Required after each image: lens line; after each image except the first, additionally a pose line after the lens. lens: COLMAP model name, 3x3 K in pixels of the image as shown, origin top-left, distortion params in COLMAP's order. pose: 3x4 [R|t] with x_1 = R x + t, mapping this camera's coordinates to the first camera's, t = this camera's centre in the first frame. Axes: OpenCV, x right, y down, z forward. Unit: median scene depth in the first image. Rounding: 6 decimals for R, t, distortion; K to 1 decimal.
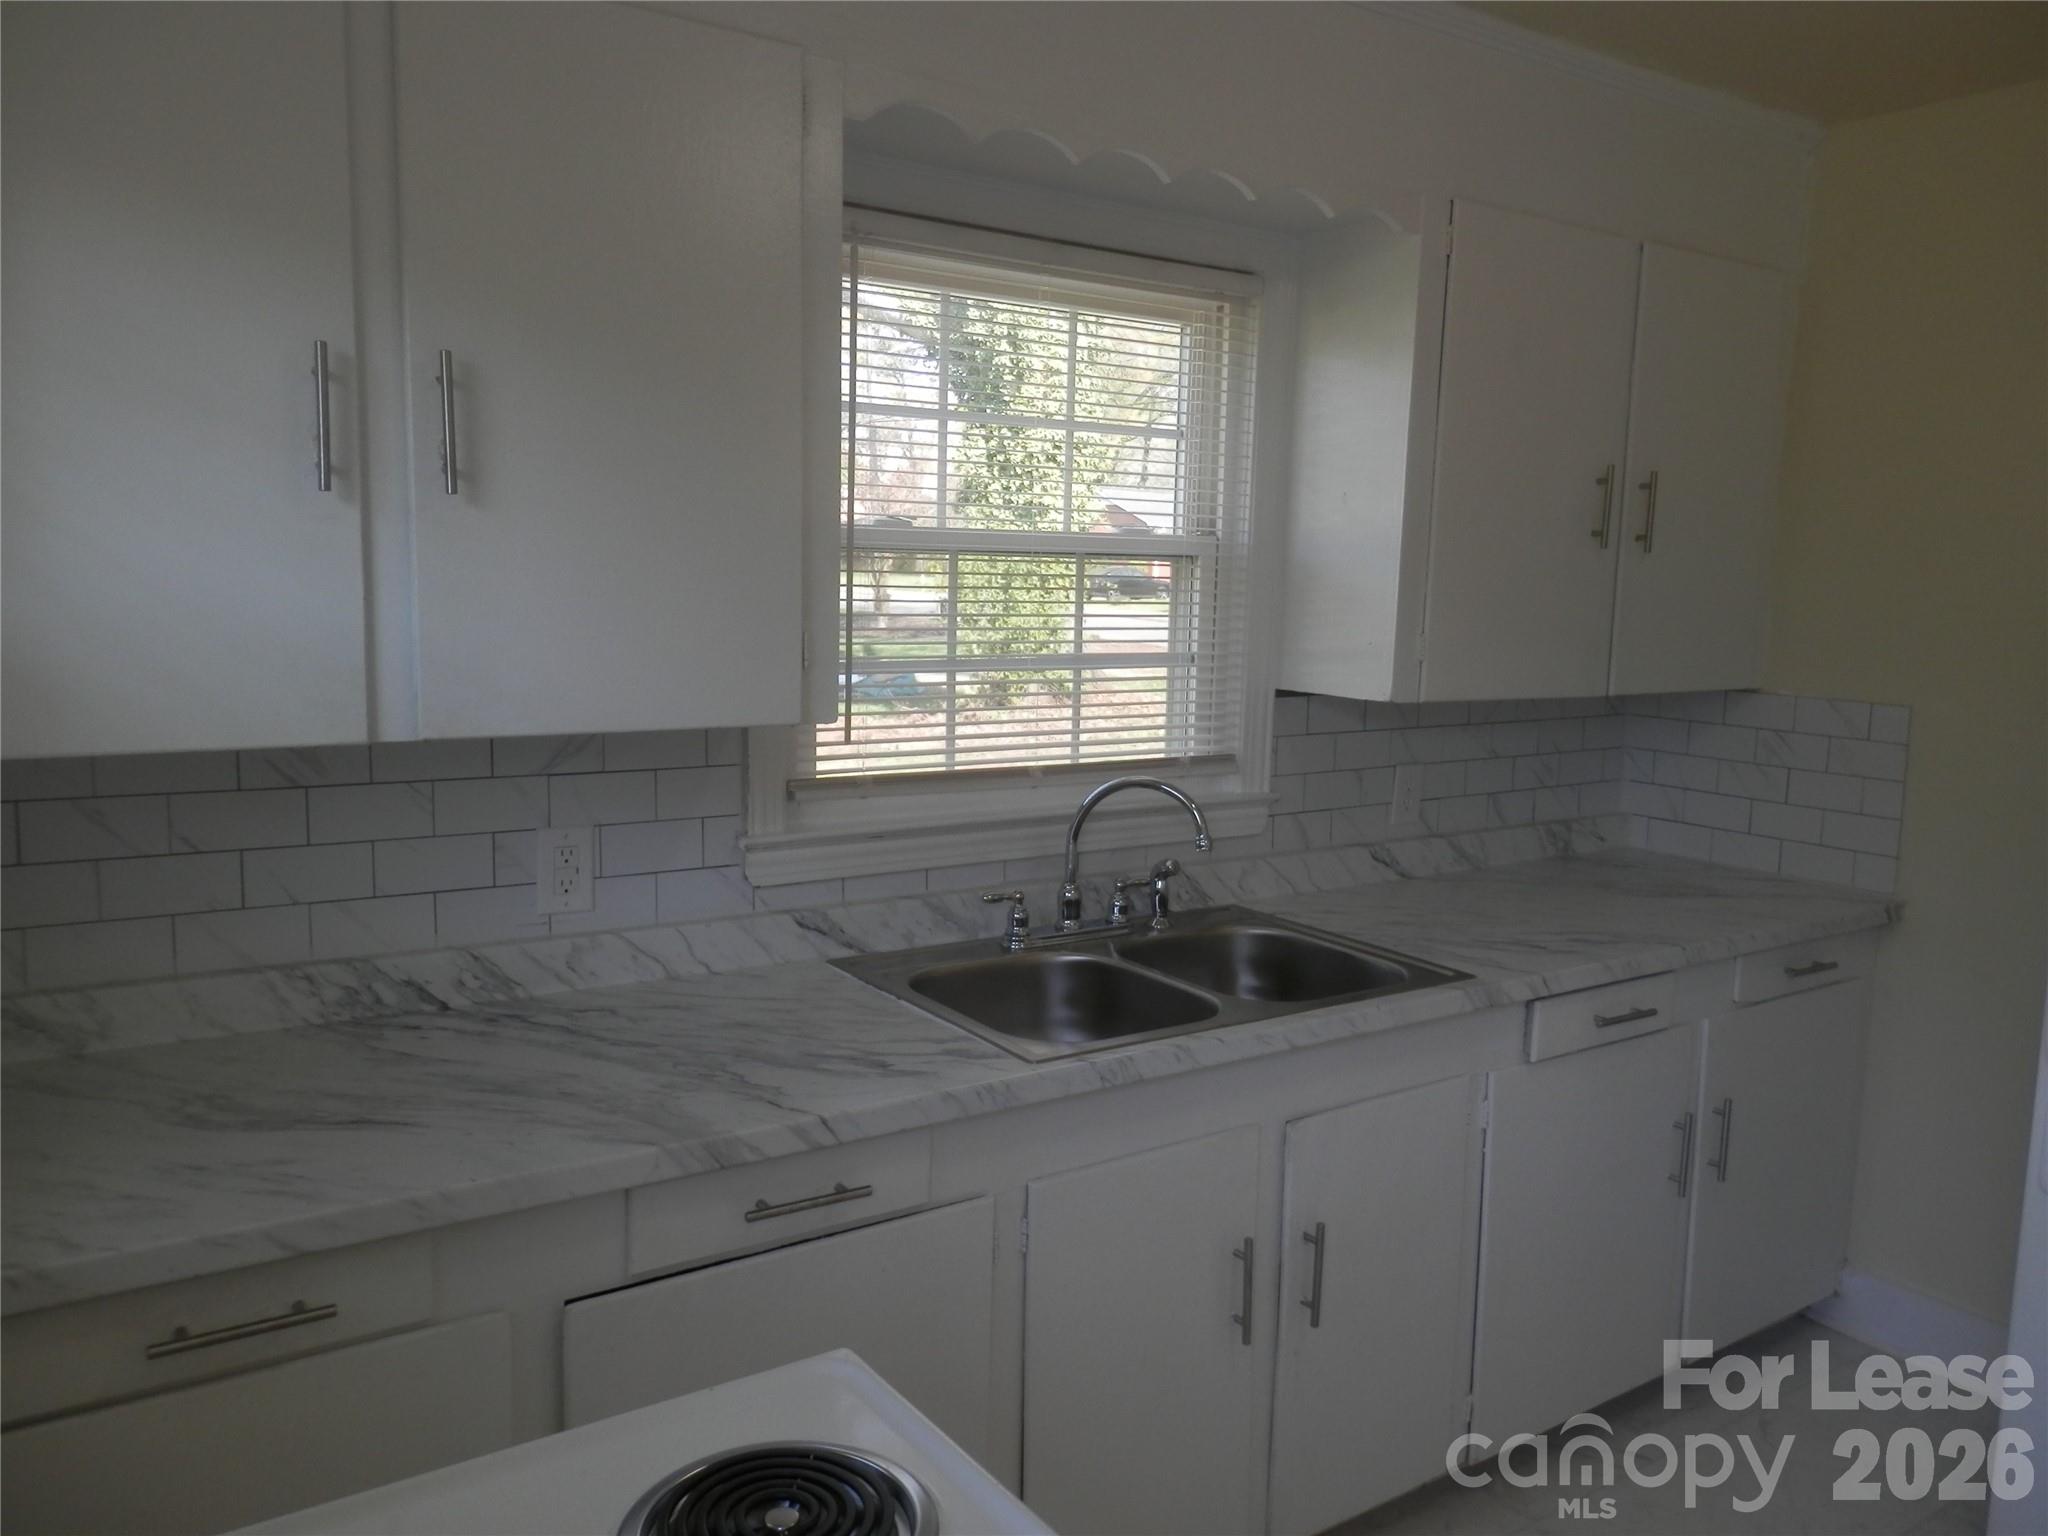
lens RADIAL K [[1519.5, 0, 1021.7], [0, 1519.5, 781.3], [0, 0, 1]] dist [0.007577, -0.006911]
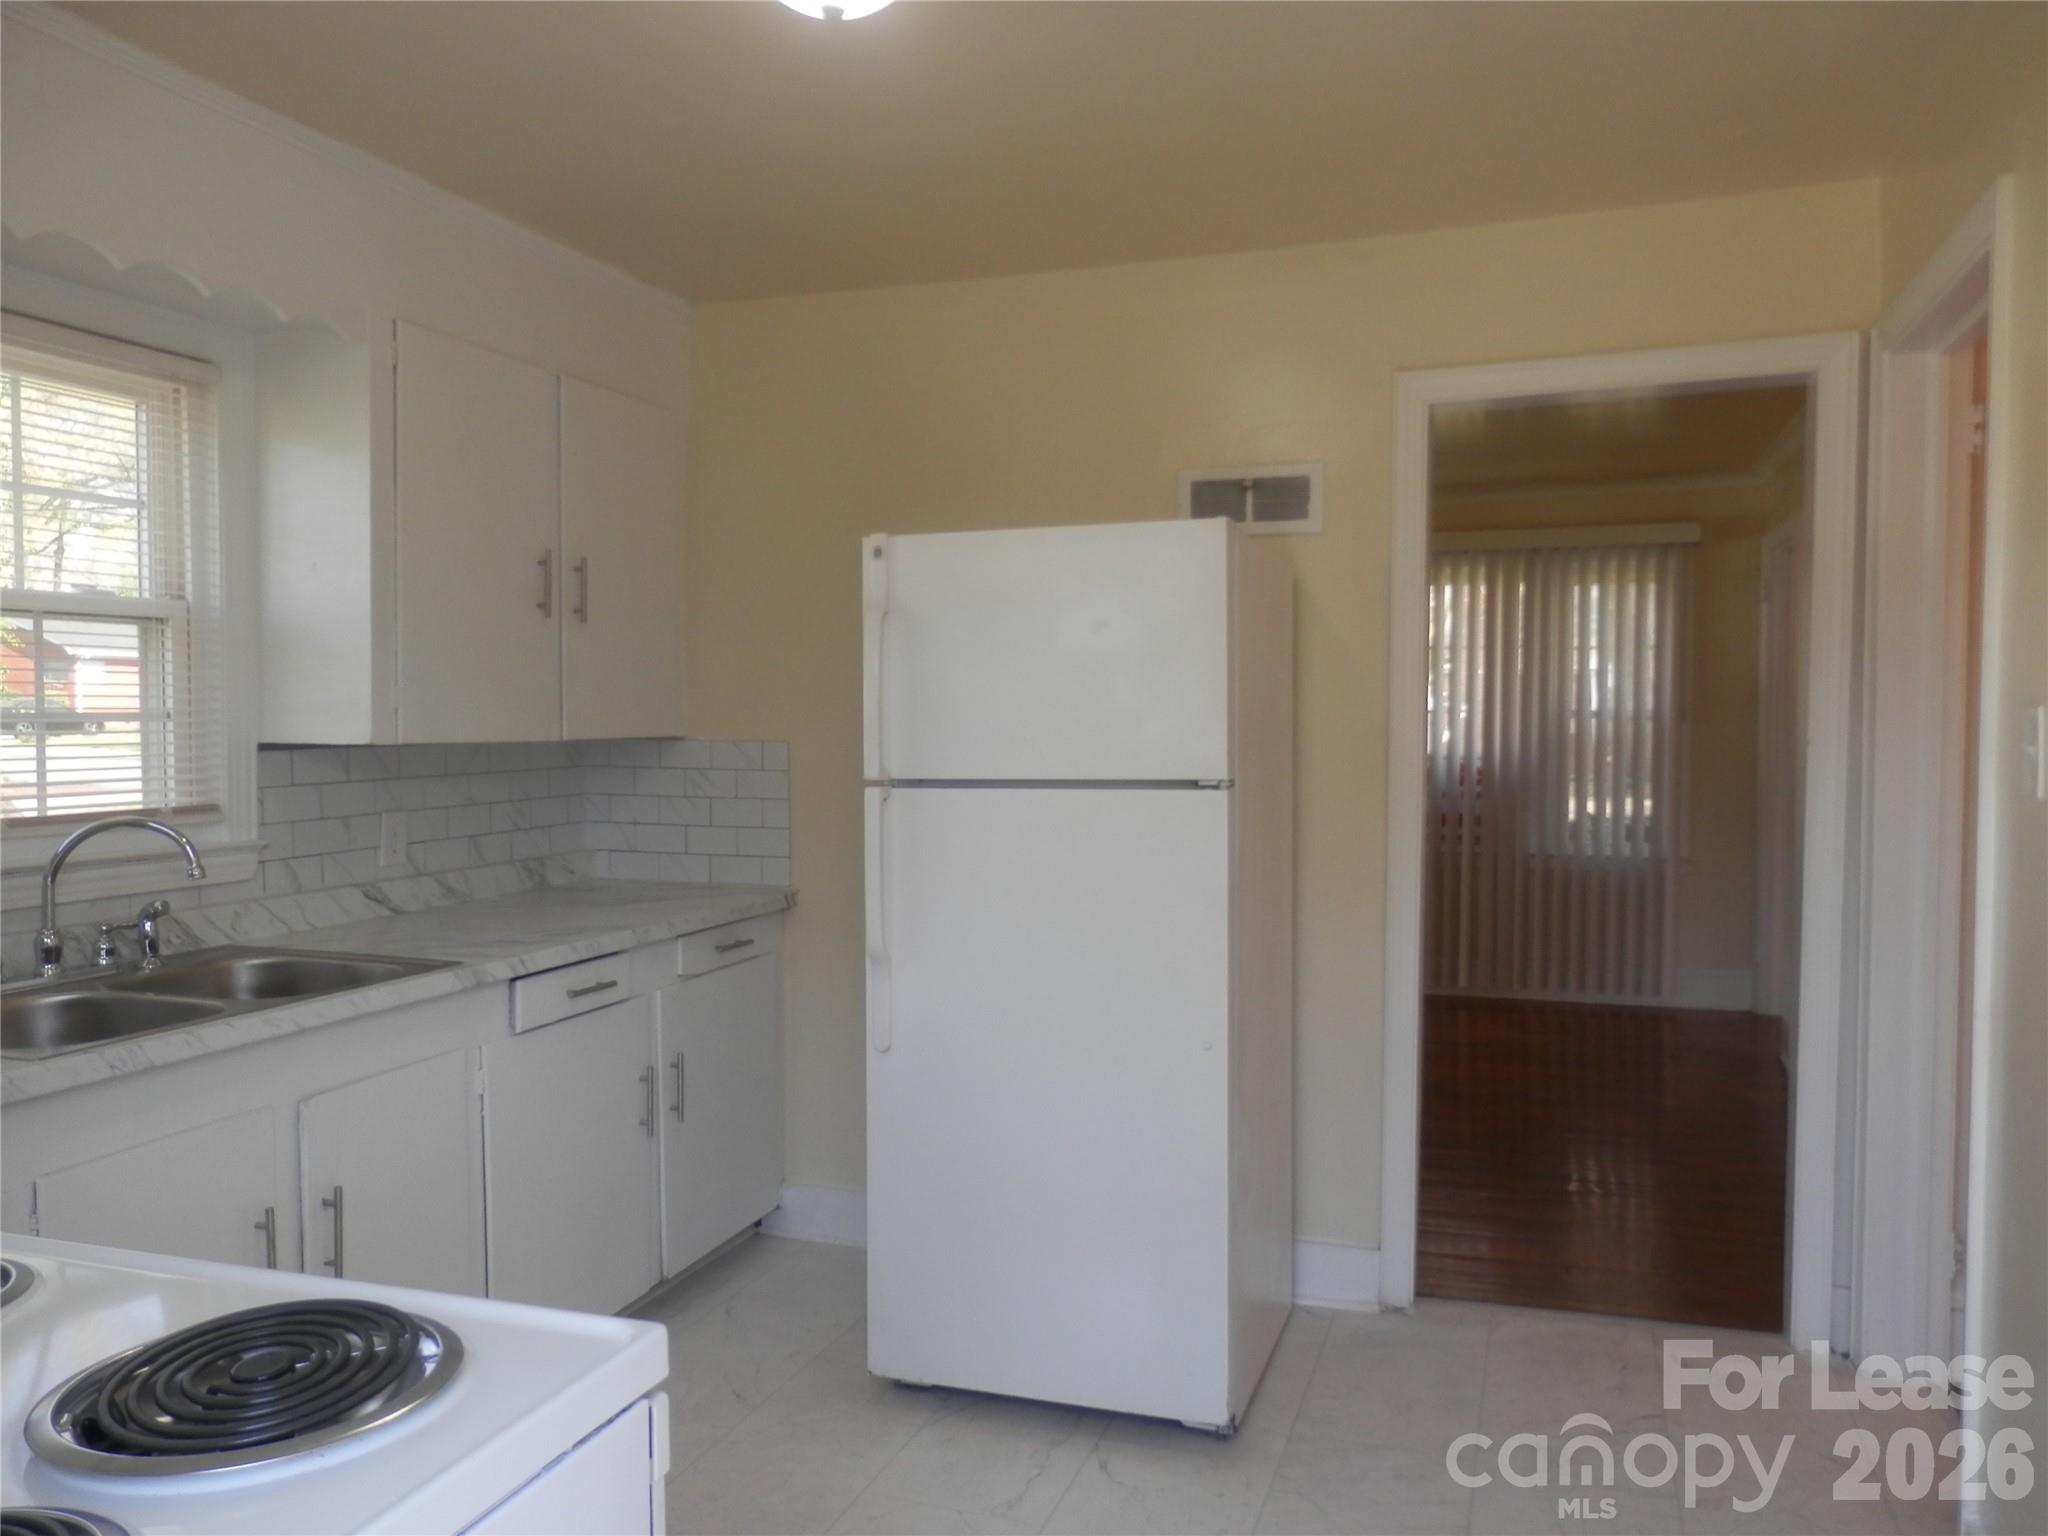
lens RADIAL K [[1519.5, 0, 1029.9], [0, 1519.5, 773.4], [0, 0, 1]] dist [0.007577, -0.006911]
pose [[0.798072, -0.043554, 0.600986, -0.046127], [0.097385, 0.993595, -0.057314, 0.078332], [-0.594640, 0.104267, 0.797202, -0.186235]]
